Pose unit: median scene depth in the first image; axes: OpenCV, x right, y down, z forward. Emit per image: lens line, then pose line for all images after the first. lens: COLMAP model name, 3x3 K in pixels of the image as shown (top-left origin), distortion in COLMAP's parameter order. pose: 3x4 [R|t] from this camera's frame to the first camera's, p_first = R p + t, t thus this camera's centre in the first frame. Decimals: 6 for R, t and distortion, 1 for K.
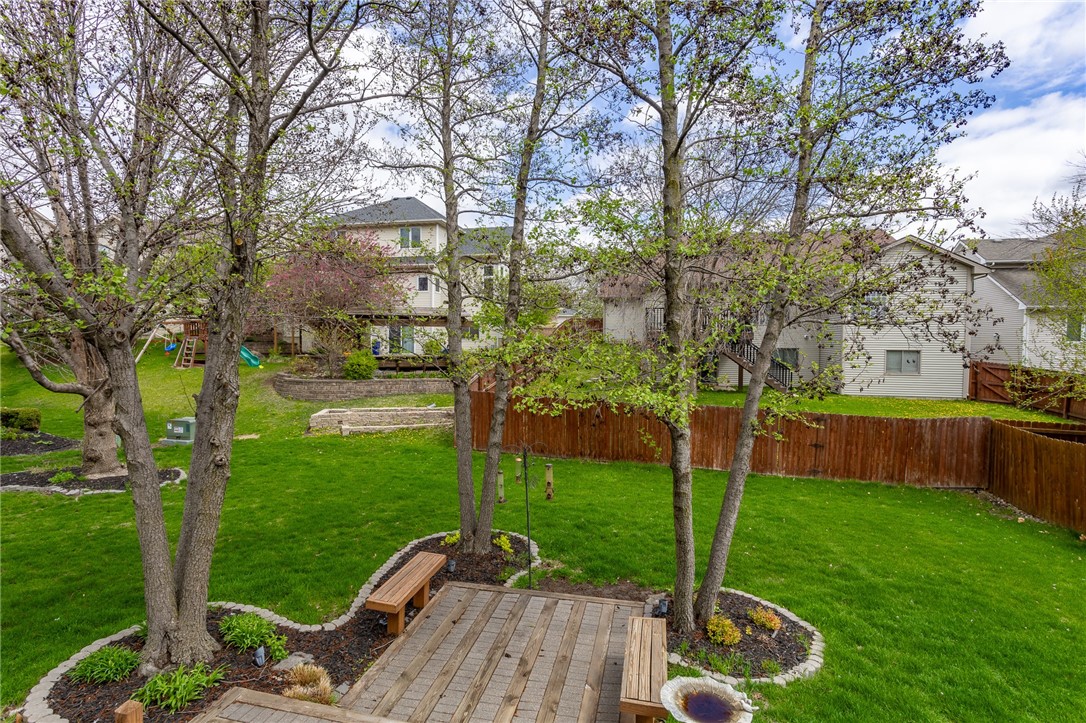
lens RADIAL K [[586.9, 0, 543.0], [0, 586.9, 361.5], [0, 0, 1]] dist [0.002104, -0.000060]
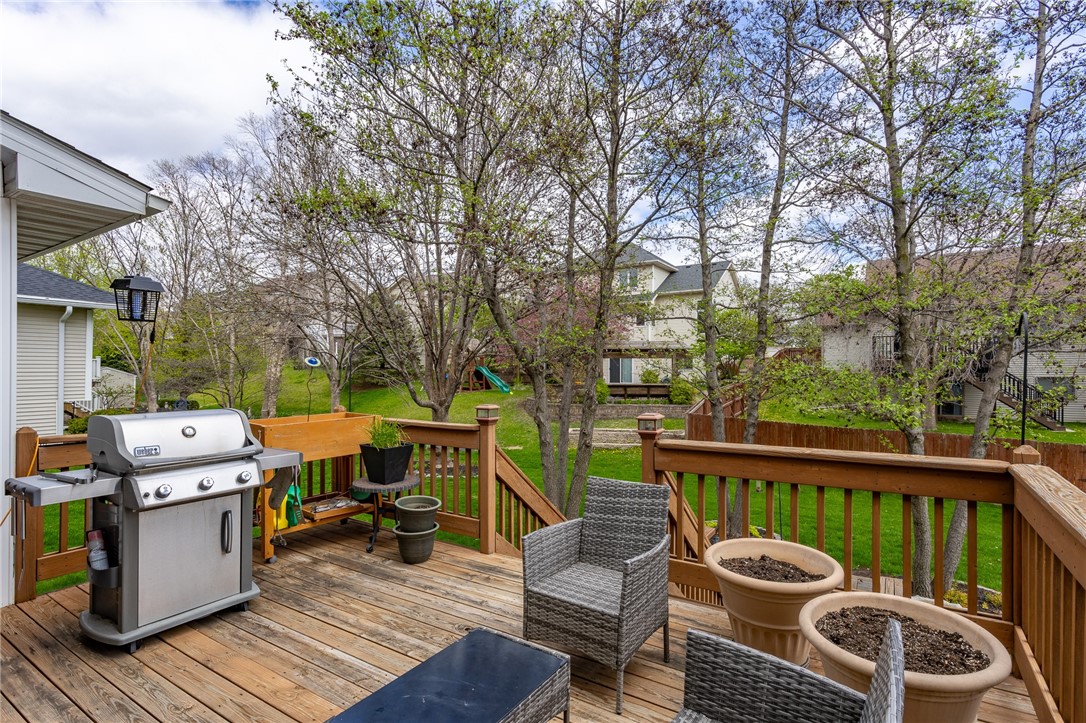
lens RADIAL K [[544.8, 0, 543.0], [0, 544.8, 361.5], [0, 0, 1]] dist [-0.028315, -0.000355]
pose [[0.930497, -0.010312, -0.366155, -0.035332], [-0.009087, 0.998646, -0.051218, 0.006312], [0.366188, 0.050985, 0.929143, -0.155761]]
